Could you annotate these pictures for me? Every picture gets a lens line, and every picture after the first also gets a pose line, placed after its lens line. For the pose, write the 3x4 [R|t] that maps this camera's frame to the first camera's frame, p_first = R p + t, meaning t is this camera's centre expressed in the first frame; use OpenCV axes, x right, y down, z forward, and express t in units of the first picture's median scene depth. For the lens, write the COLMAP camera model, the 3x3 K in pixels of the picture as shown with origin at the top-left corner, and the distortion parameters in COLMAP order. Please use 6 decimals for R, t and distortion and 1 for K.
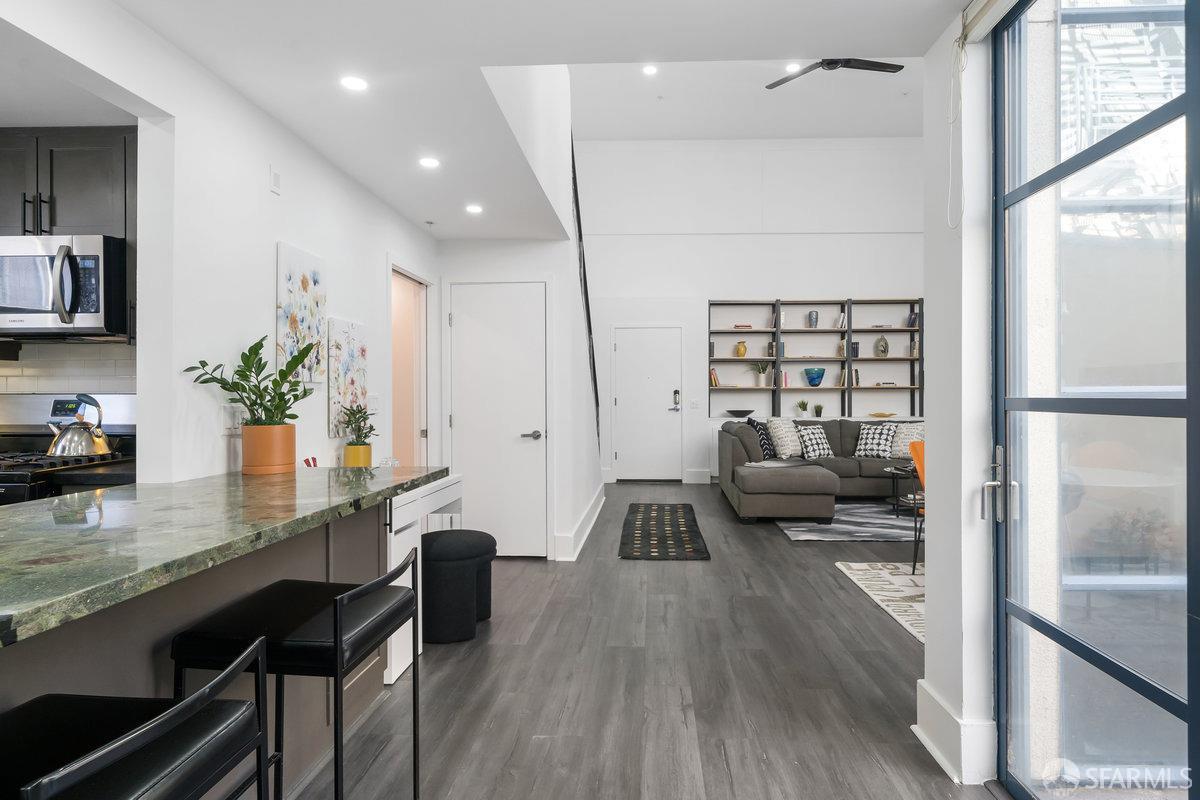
lens RADIAL K [[649.2, 0, 629.6], [0, 649.2, 397.3], [0, 0, 1]] dist [0.002846, 0.000913]
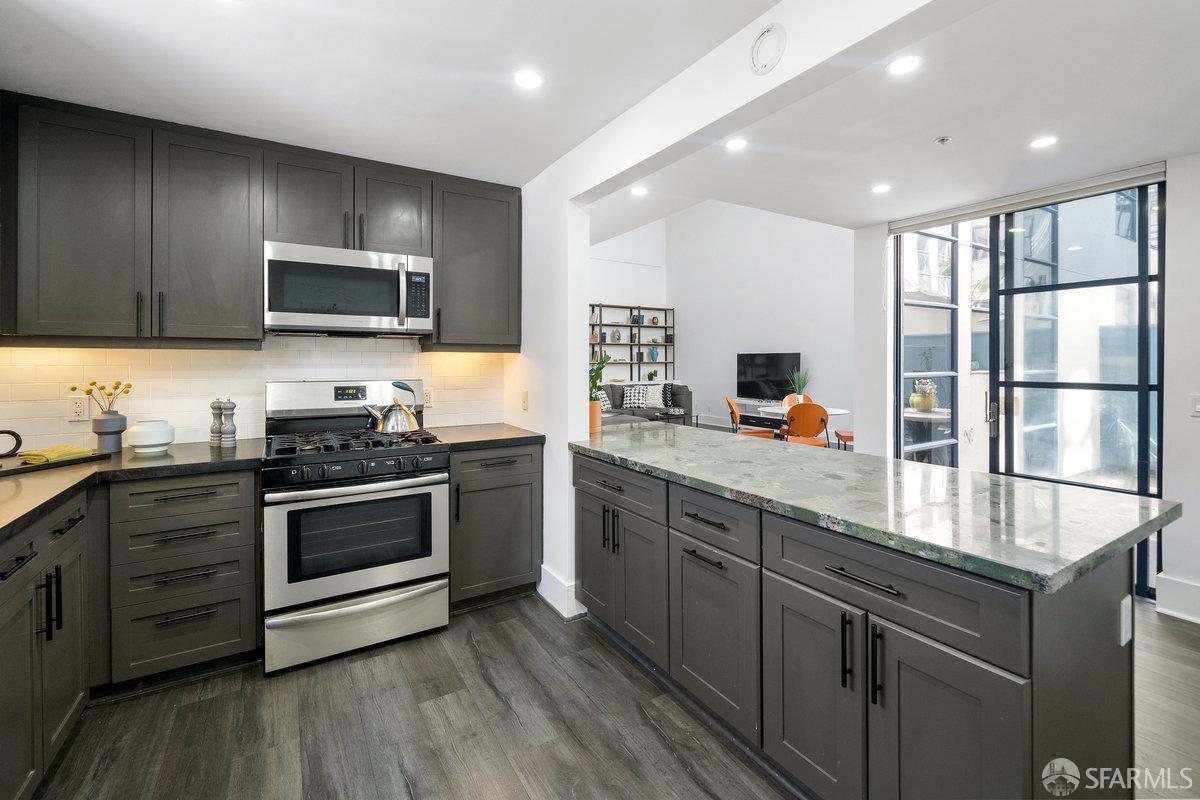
lens RADIAL K [[525.5, 0, 566.7], [0, 525.5, 367.0], [0, 0, 1]] dist [-0.000252, 0.000030]
pose [[0.860395, -0.001969, 0.509624, -1.004215], [-0.002144, 0.999970, 0.007484, -0.038726], [-0.509623, -0.007532, 0.860365, -0.021988]]
